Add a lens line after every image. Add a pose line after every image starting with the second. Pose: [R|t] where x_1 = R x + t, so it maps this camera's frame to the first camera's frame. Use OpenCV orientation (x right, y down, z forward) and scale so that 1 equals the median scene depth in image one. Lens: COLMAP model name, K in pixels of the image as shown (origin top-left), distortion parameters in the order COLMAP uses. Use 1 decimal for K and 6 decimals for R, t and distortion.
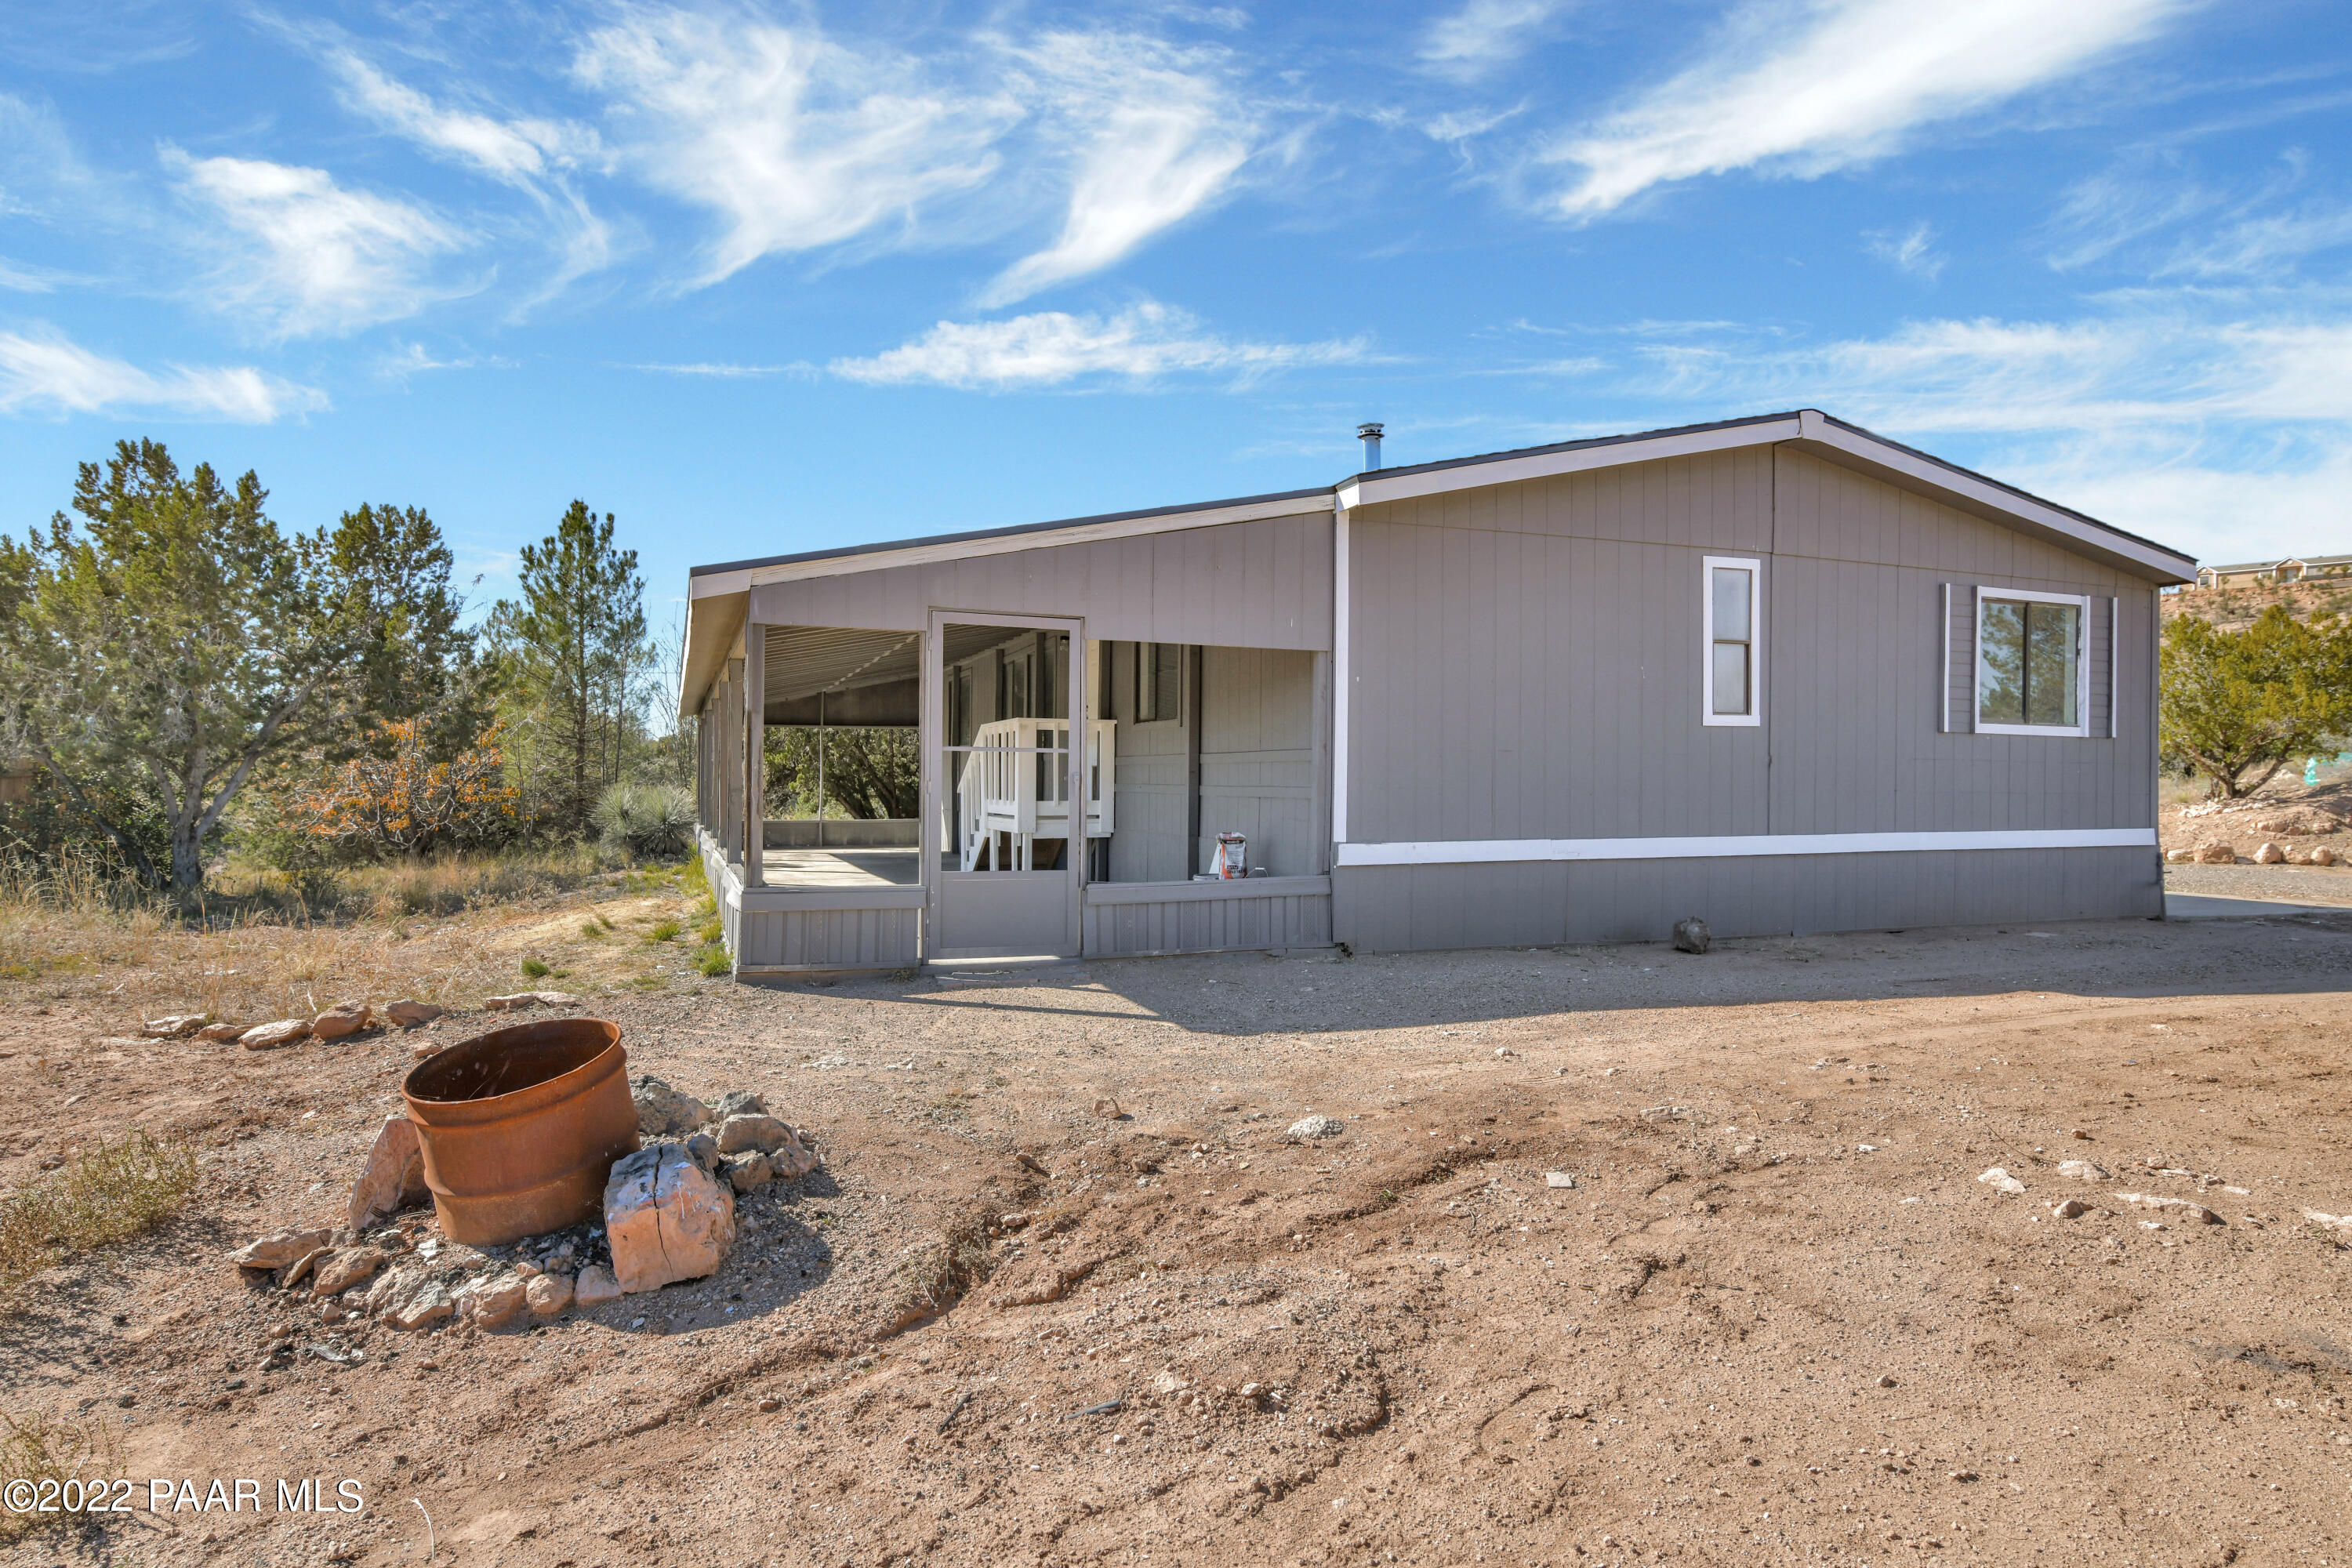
lens RADIAL K [[1353.3, 0, 1184.9], [0, 1353.3, 793.7], [0, 0, 1]] dist [0.002012, 0.000114]
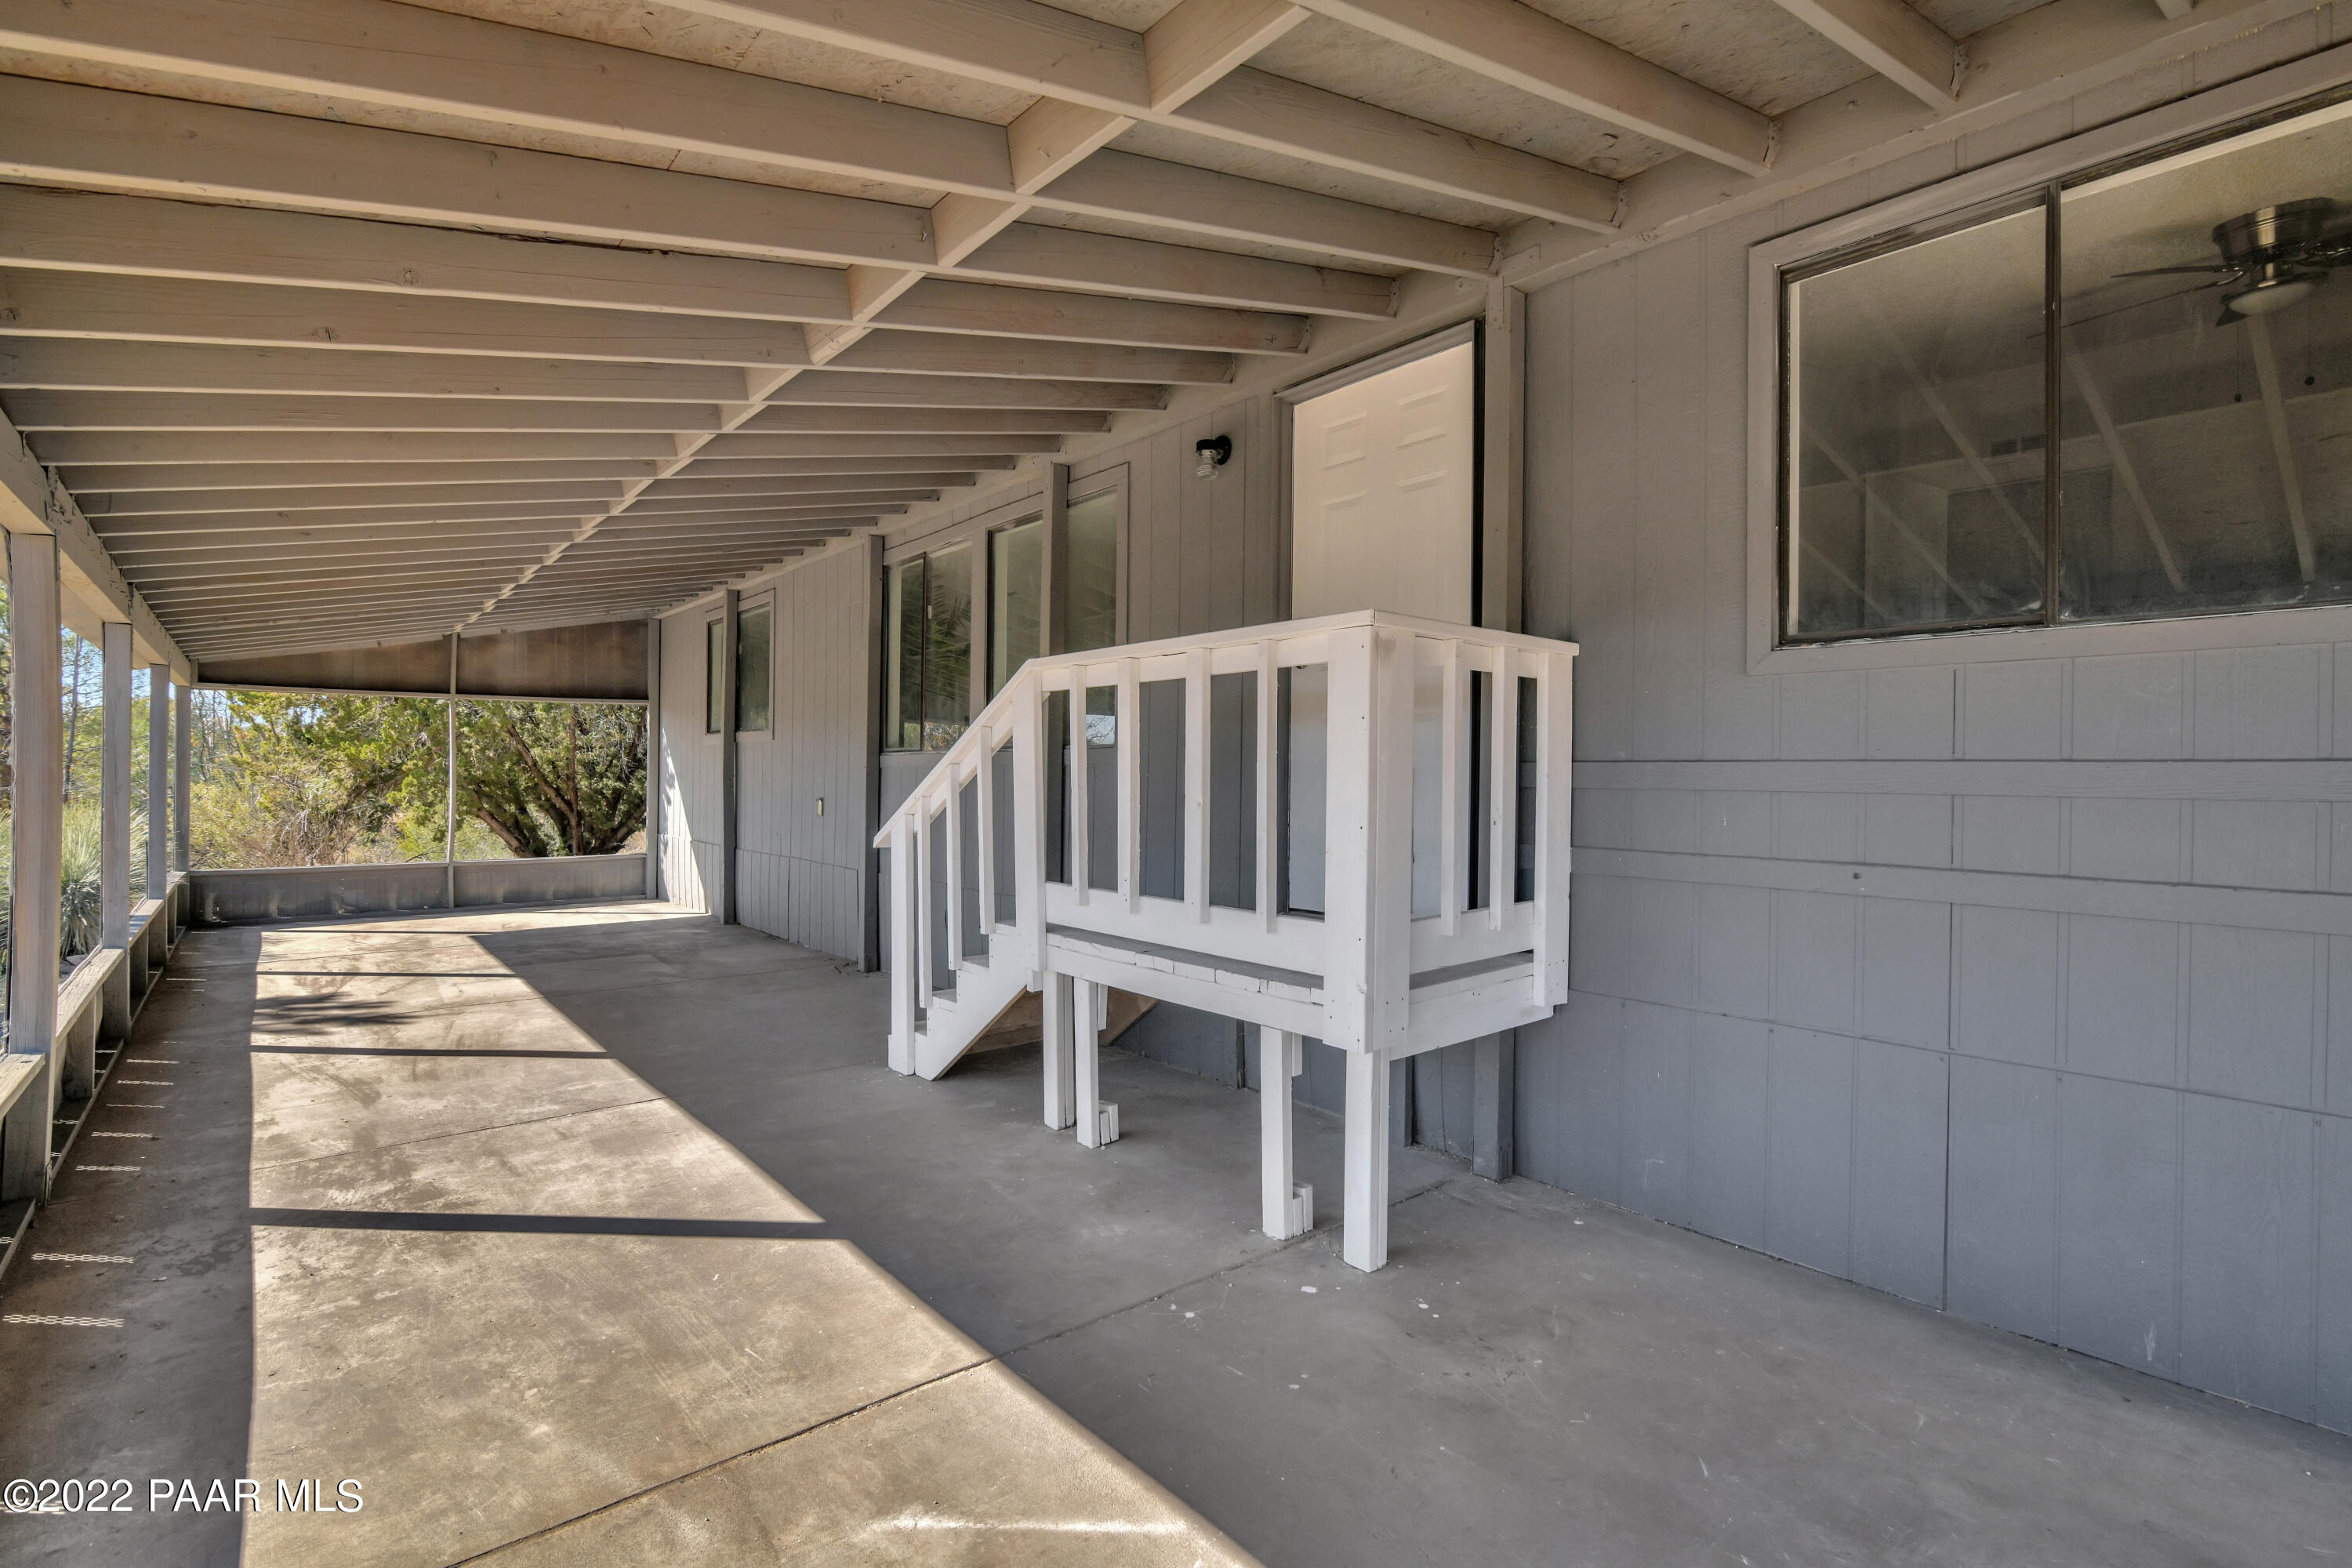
lens RADIAL K [[1084.5, 0, 1170.4], [0, 1084.5, 784.9], [0, 0, 1]] dist [-0.020208, 0.002399]
pose [[0.943578, -0.004860, 0.331116, -0.128396], [0.003343, 0.999981, 0.005151, -0.013428], [-0.331135, -0.003753, 0.943576, 0.455901]]
